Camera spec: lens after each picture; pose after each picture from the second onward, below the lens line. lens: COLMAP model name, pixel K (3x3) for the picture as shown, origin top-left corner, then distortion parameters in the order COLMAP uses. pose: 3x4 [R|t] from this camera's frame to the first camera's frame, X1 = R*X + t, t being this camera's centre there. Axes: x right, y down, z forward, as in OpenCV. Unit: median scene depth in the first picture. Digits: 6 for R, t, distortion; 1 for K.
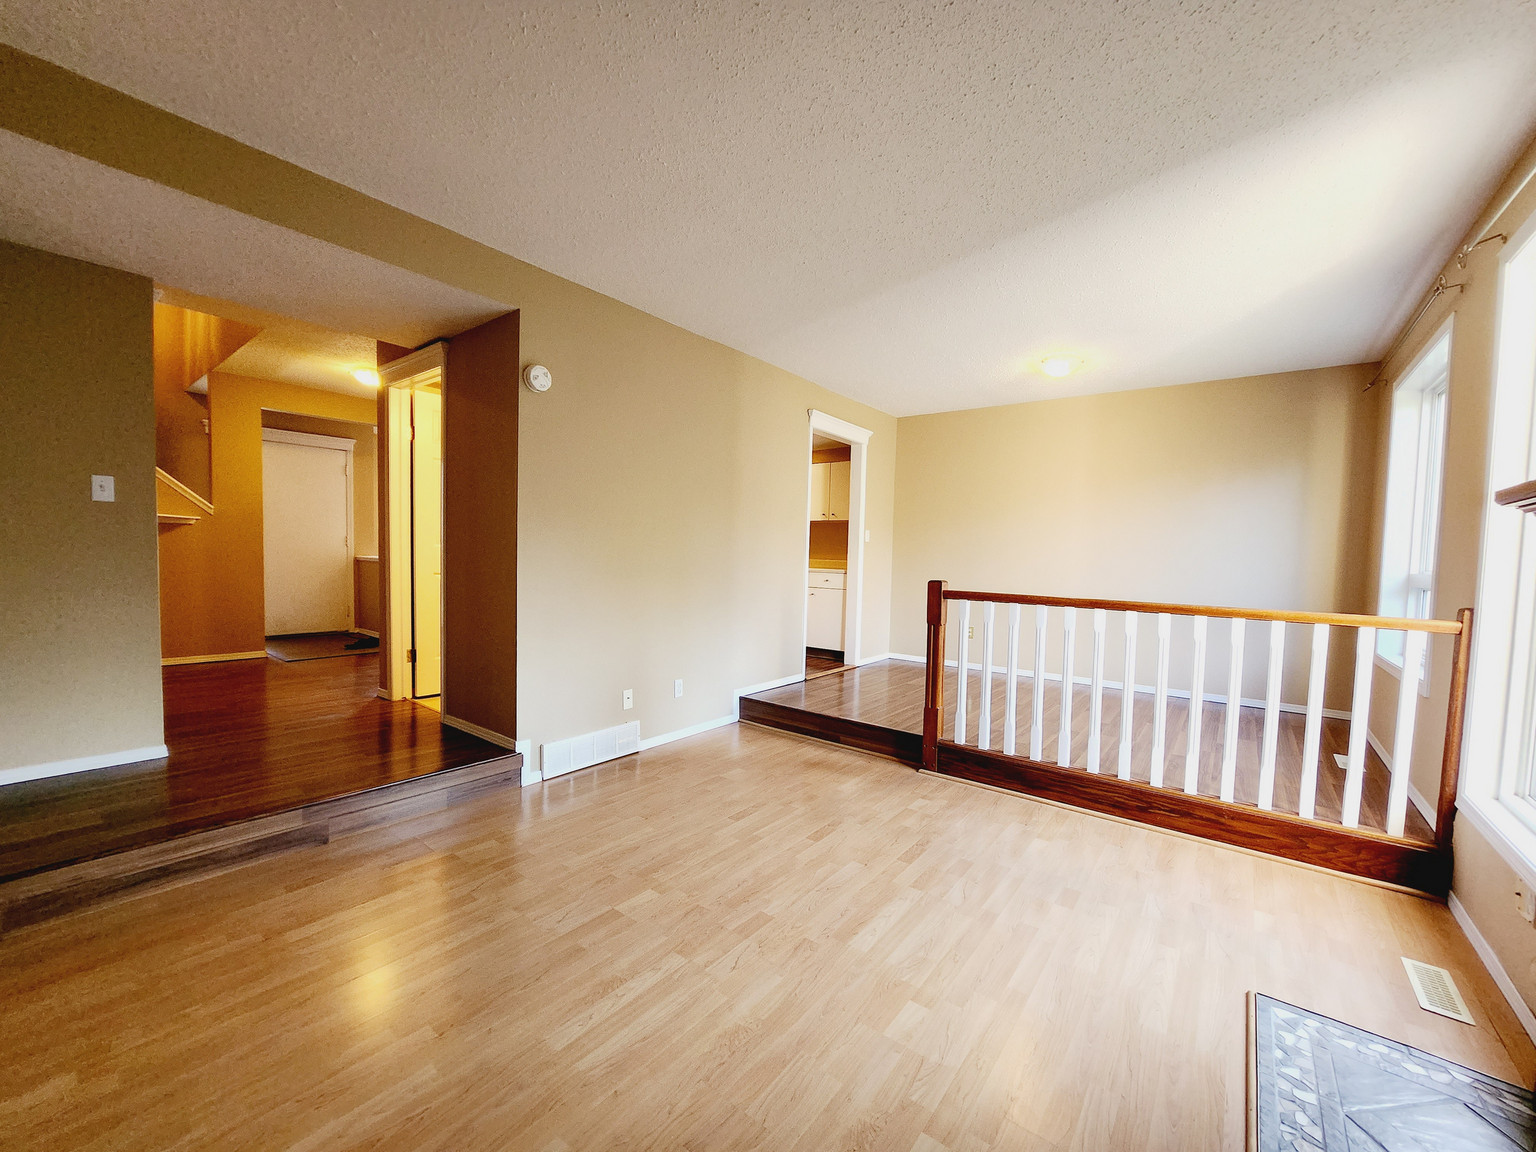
lens RADIAL K [[606.2, 0, 780.9], [0, 606.2, 586.4], [0, 0, 1]] dist [-0.020764, 0.000870]
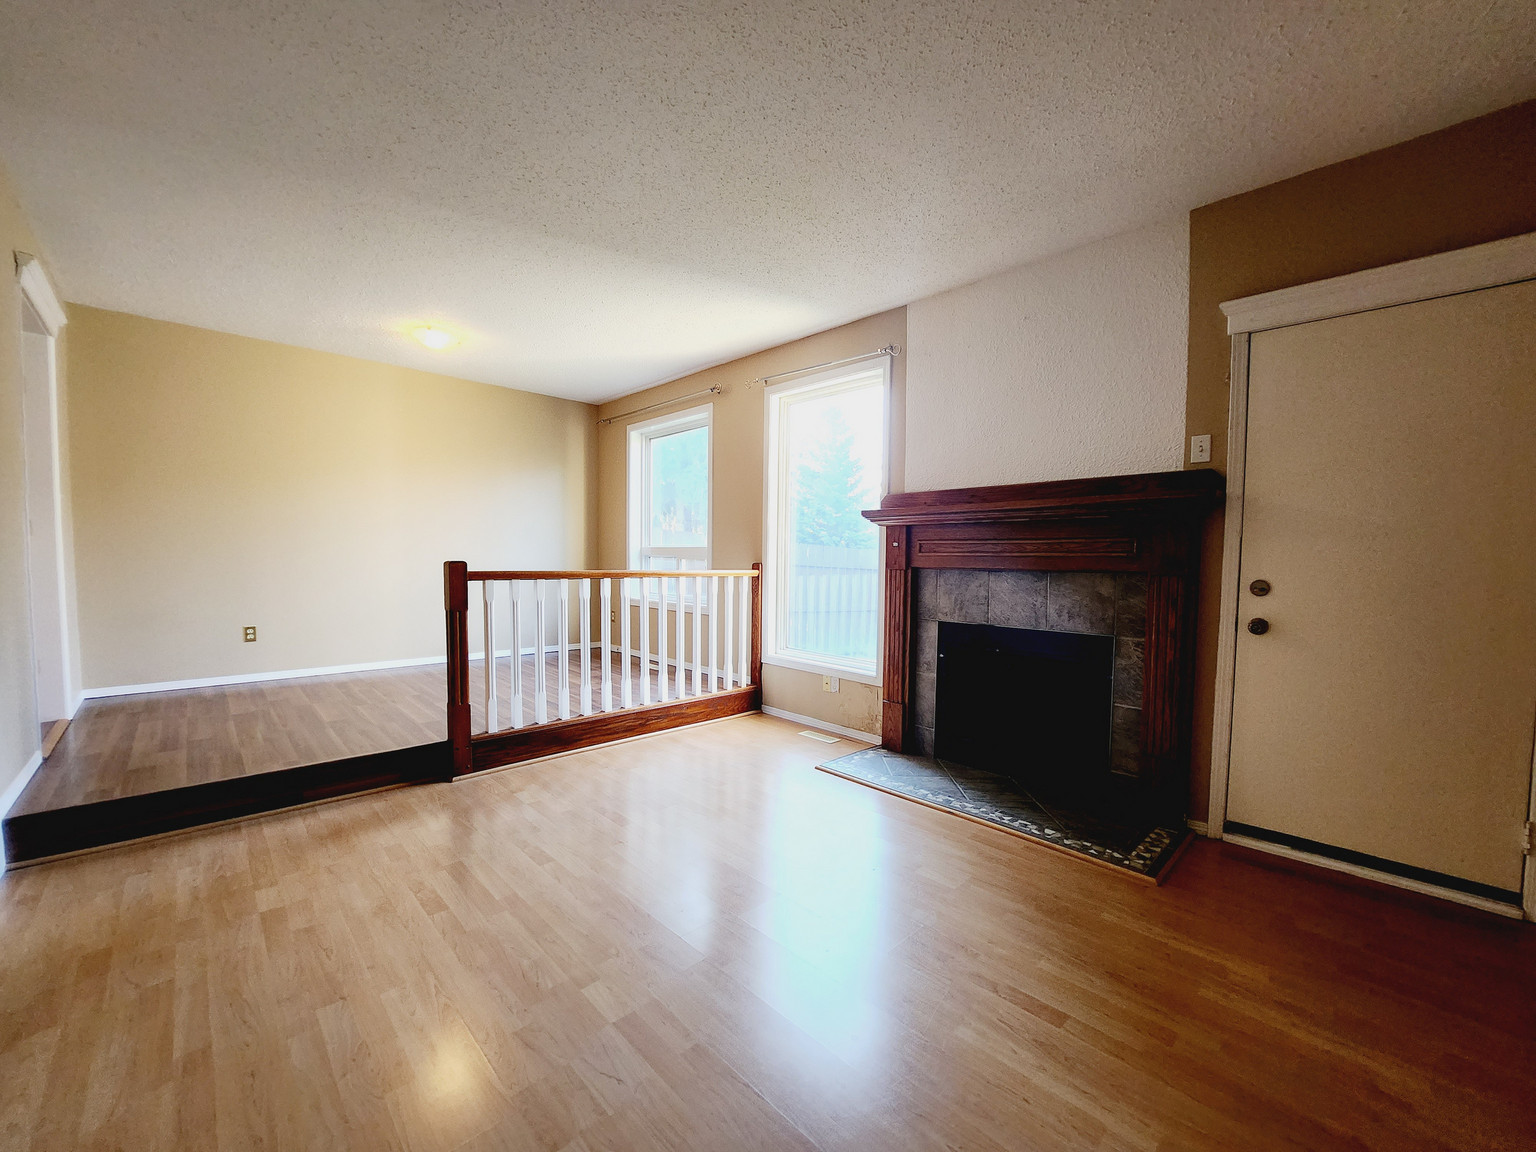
lens RADIAL K [[606.2, 0, 781.9], [0, 606.2, 581.0], [0, 0, 1]] dist [-0.020764, 0.000870]
pose [[0.139361, -0.066633, 0.987997, -0.556509], [0.035269, 0.997434, 0.062295, -0.018794], [-0.989613, 0.026164, 0.141353, 0.412468]]
